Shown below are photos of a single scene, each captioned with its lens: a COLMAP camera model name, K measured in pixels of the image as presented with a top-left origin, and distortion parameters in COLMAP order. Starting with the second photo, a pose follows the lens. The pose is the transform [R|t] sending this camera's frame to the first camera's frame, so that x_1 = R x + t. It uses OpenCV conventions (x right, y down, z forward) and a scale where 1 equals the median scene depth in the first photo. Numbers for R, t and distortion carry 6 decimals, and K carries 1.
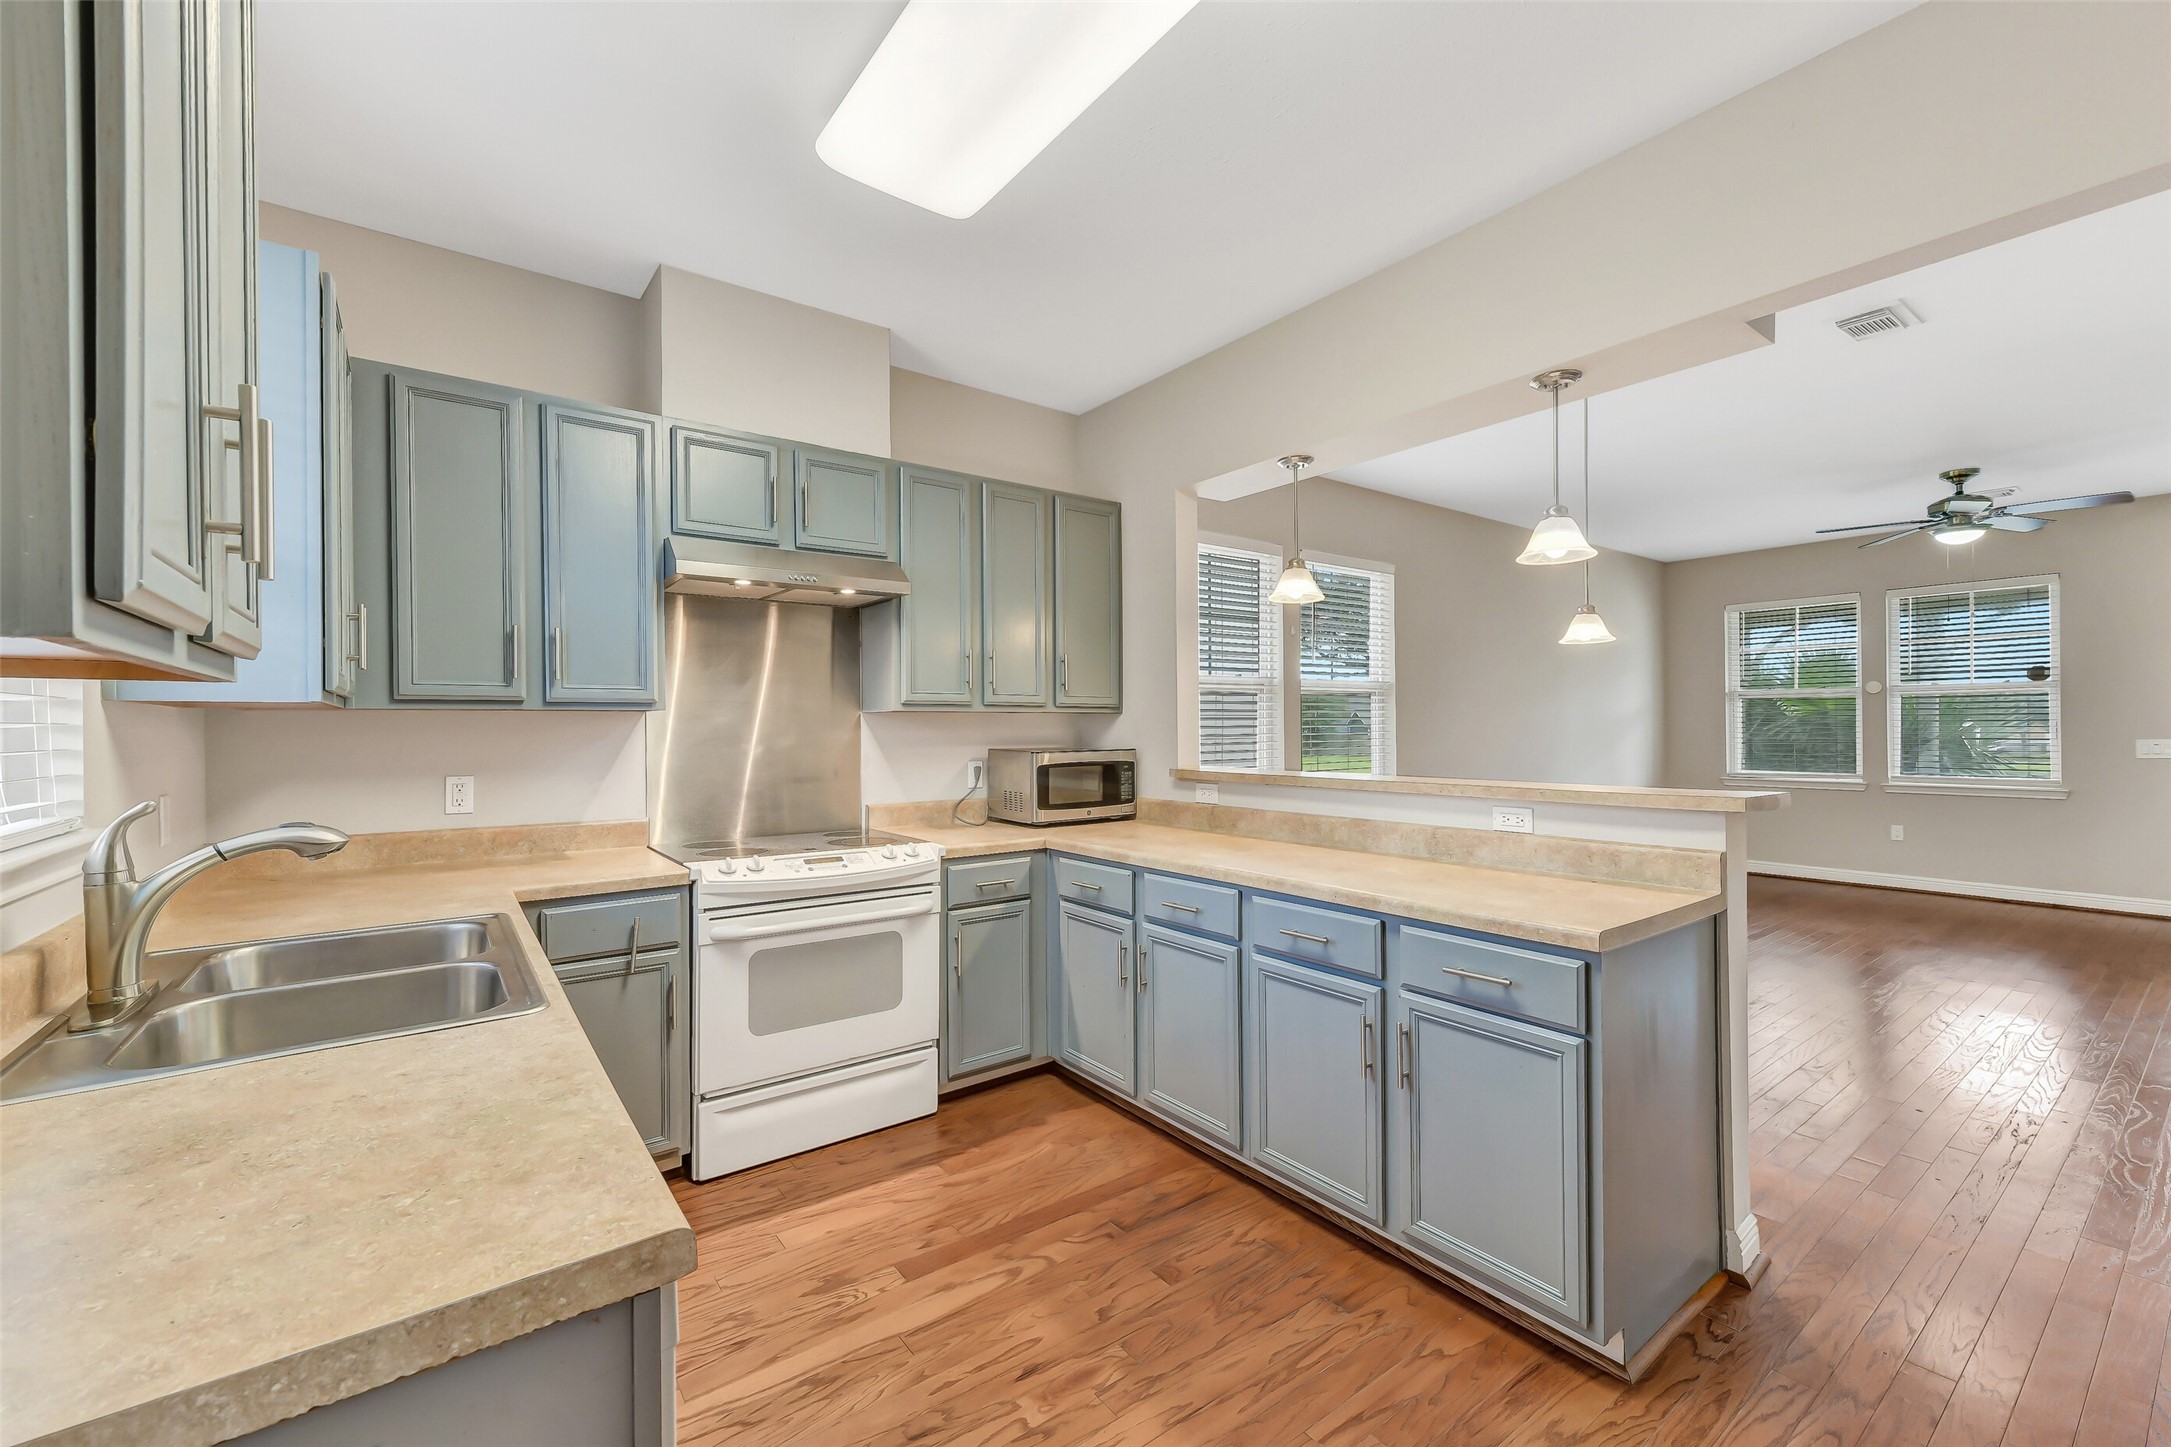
lens RADIAL K [[885.7, 0, 1085.5], [0, 885.7, 723.5], [0, 0, 1]] dist [0.003078, 0.000190]
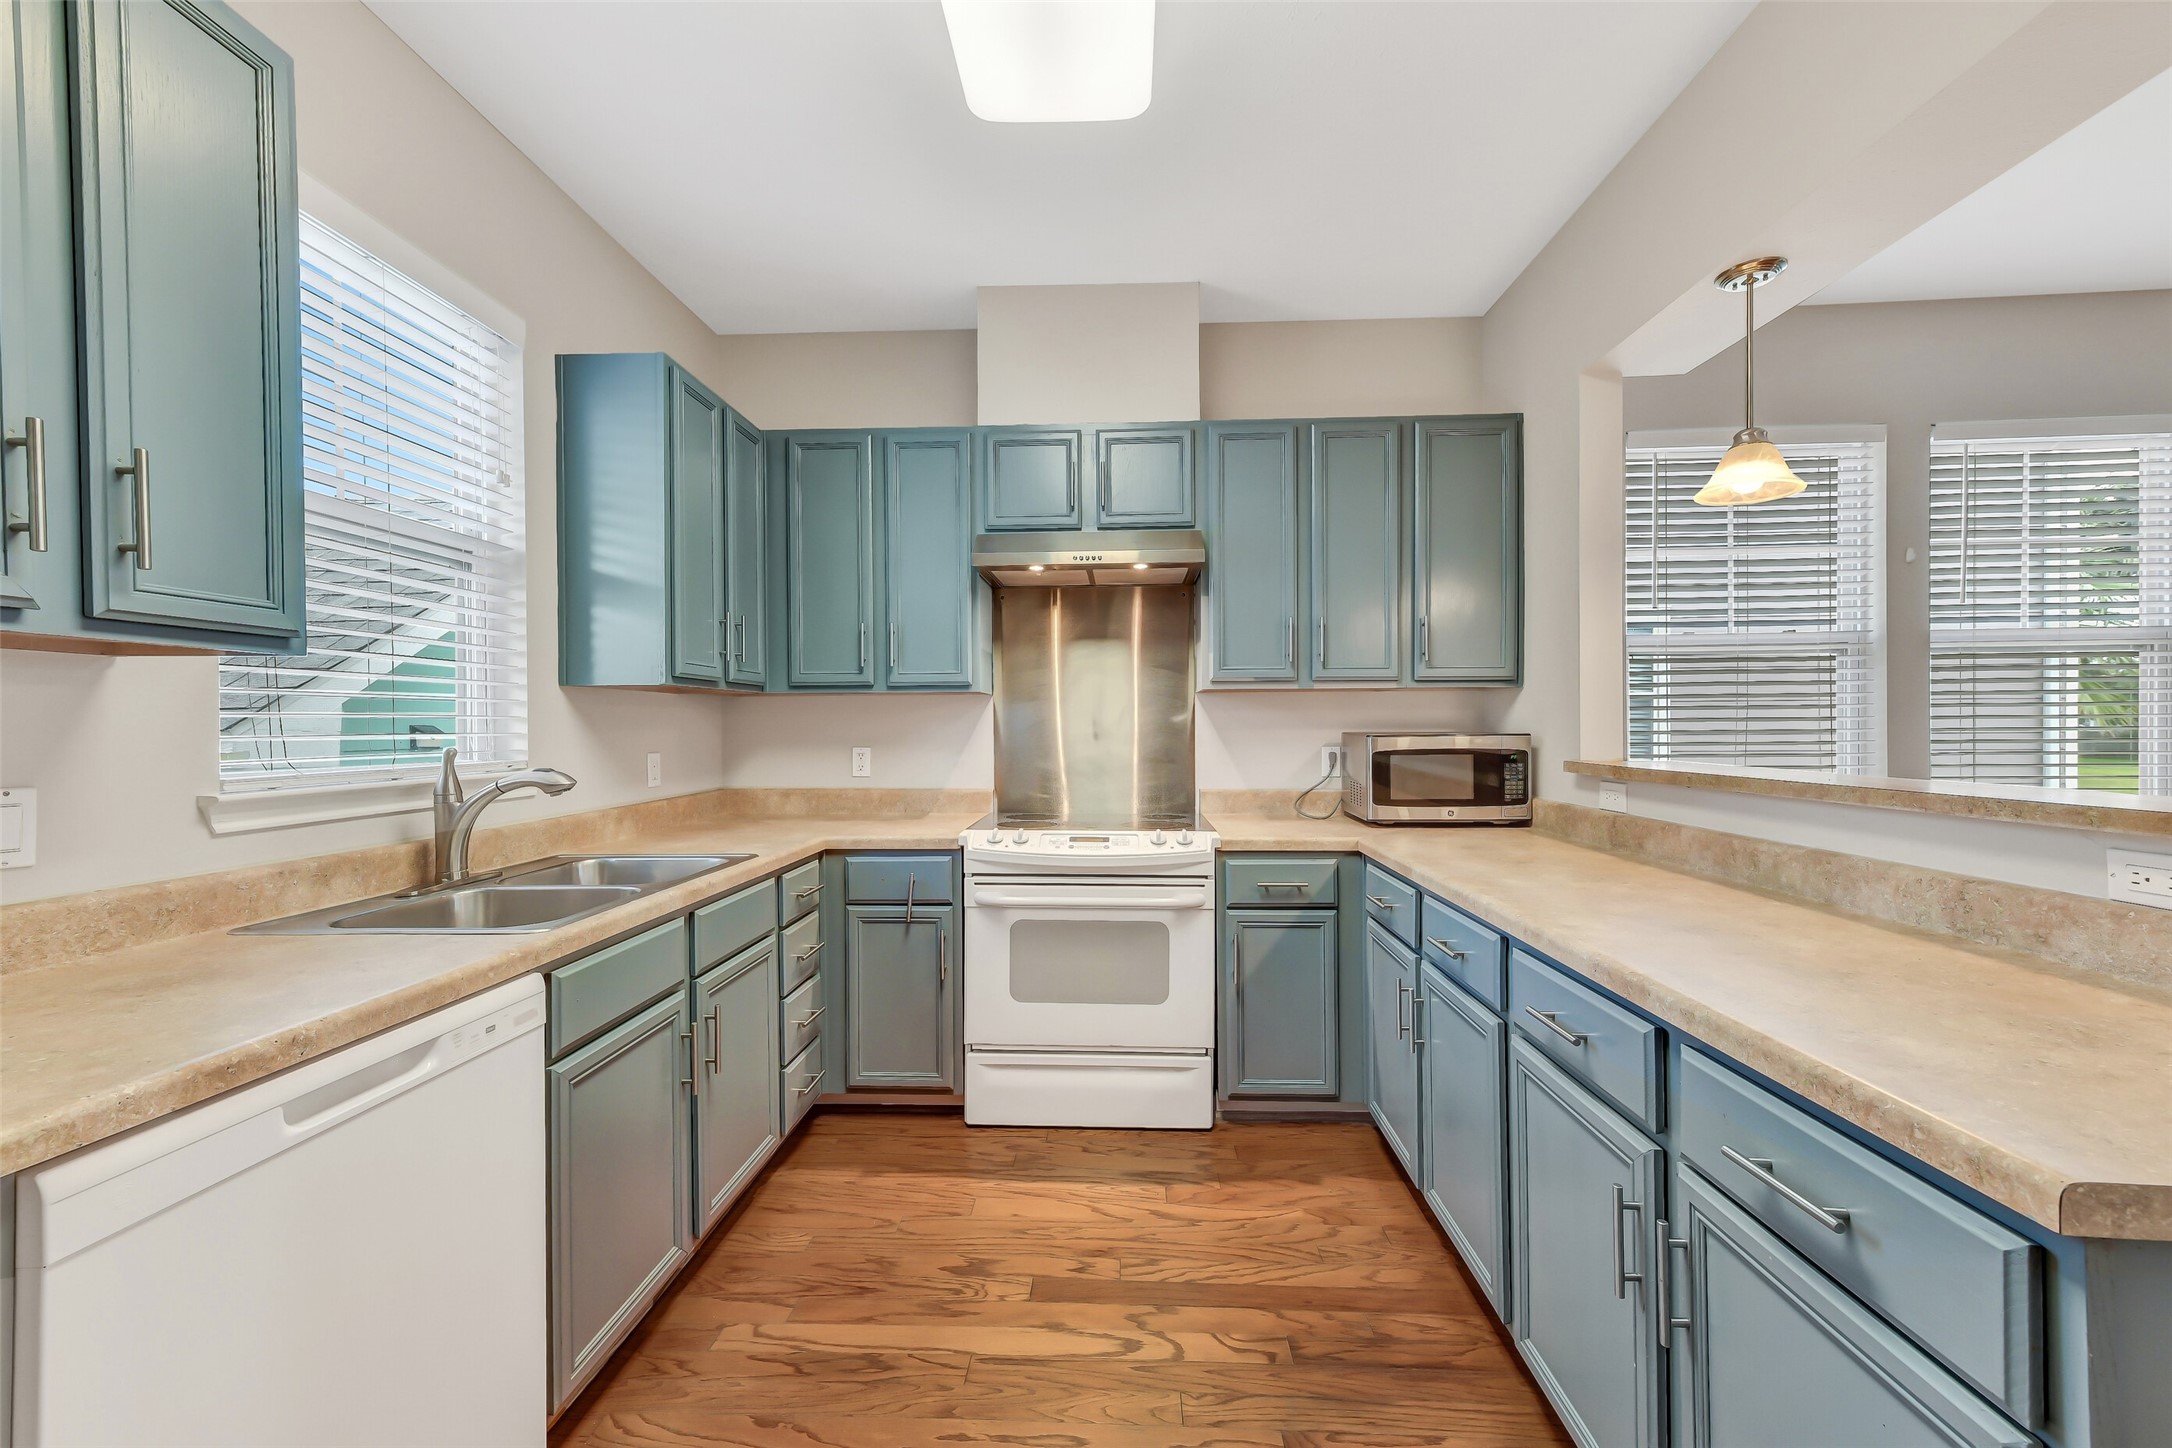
lens RADIAL K [[840.4, 0, 1093.3], [0, 840.4, 726.6], [0, 0, 1]] dist [0.014180, -0.000244]
pose [[0.772424, 0.002419, -0.635102, 0.293931], [0.003232, 0.999965, 0.007740, 0.020467], [0.635099, -0.008031, 0.772389, 0.268496]]
